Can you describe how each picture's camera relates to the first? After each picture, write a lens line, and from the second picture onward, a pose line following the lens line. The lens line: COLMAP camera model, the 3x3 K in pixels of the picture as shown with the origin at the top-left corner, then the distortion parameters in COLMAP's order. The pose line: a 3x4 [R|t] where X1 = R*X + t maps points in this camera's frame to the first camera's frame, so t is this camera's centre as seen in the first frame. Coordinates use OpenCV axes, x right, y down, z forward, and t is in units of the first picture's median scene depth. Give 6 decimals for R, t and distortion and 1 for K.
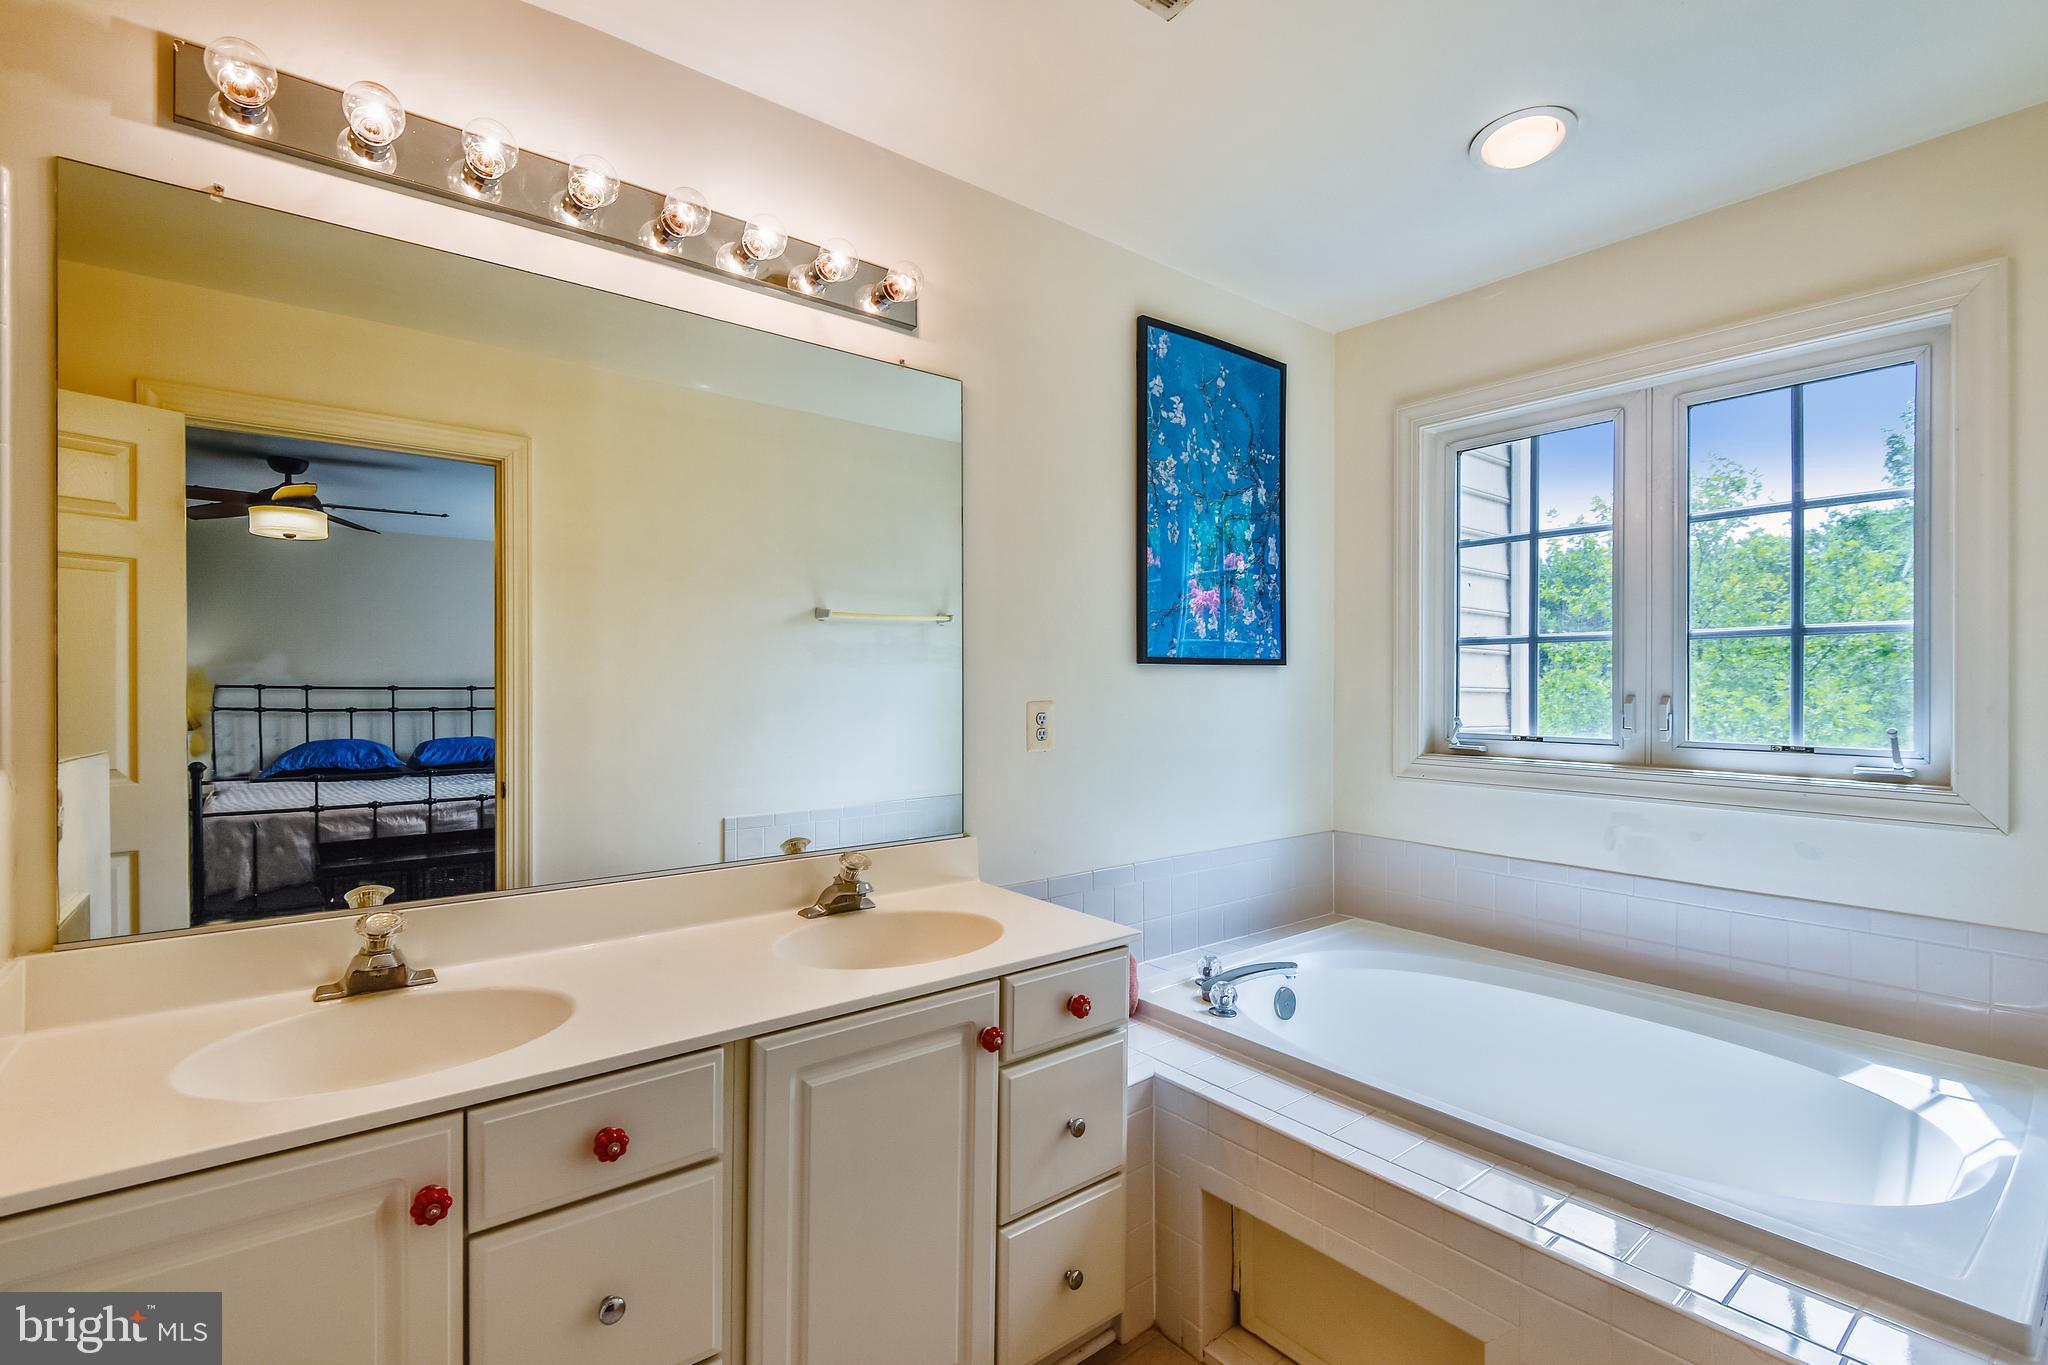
lens RADIAL K [[957.1, 0, 1047.5], [0, 957.1, 679.9], [0, 0, 1]] dist [0.020514, -0.000051]
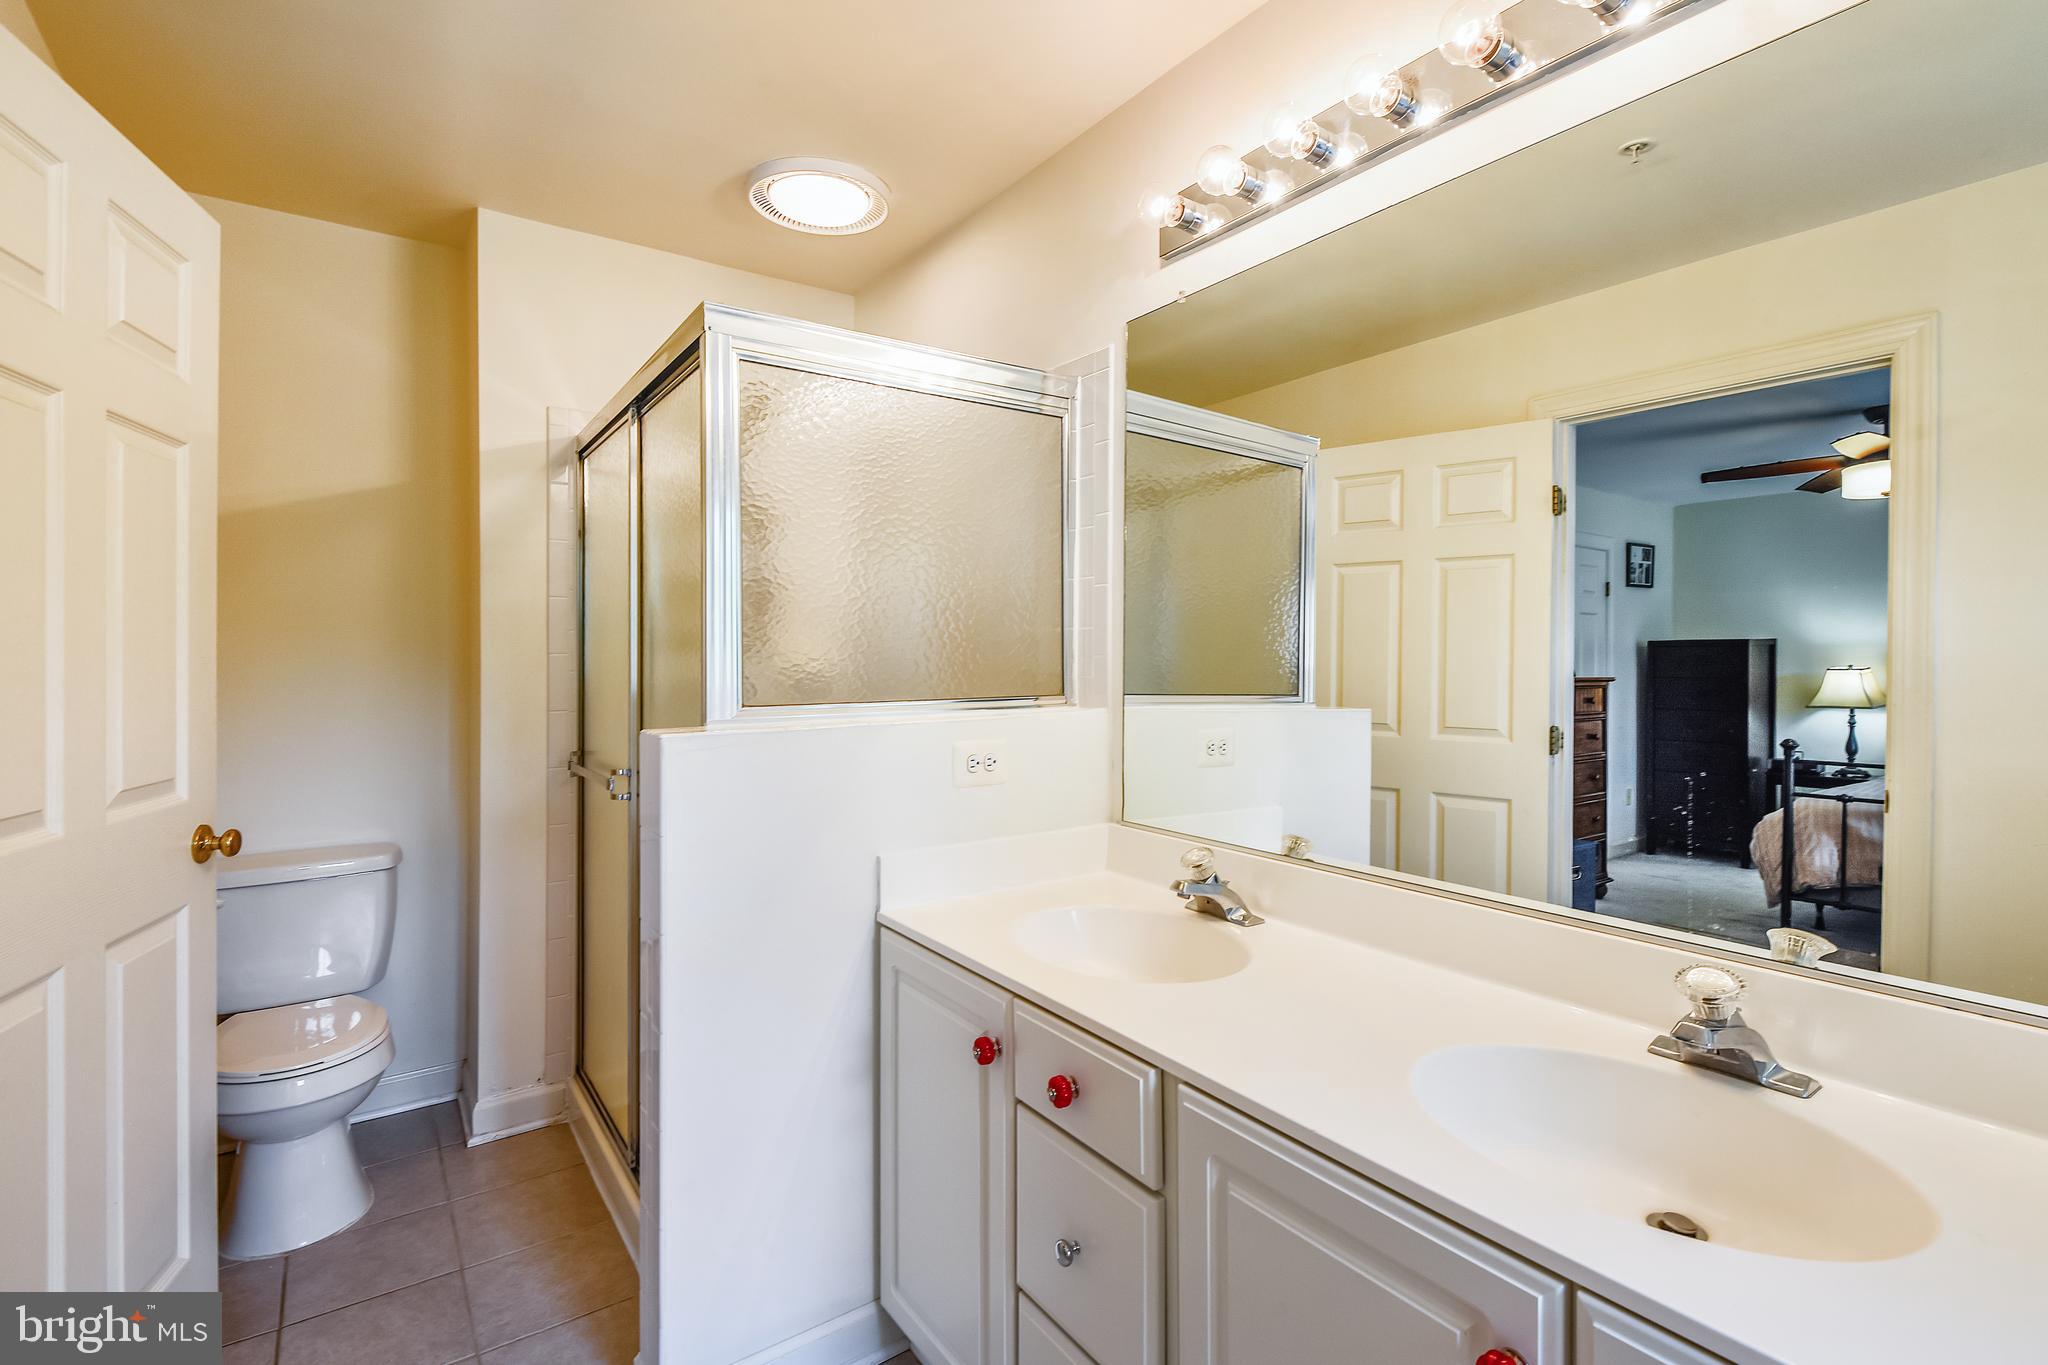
lens RADIAL K [[957.1, 0, 1047.5], [0, 957.1, 679.9], [0, 0, 1]] dist [0.020514, -0.000051]
pose [[-0.060663, 0.020564, -0.997946, 0.497750], [-0.001825, 0.999784, 0.020713, 0.010457], [0.998157, 0.003078, -0.060613, 0.898827]]
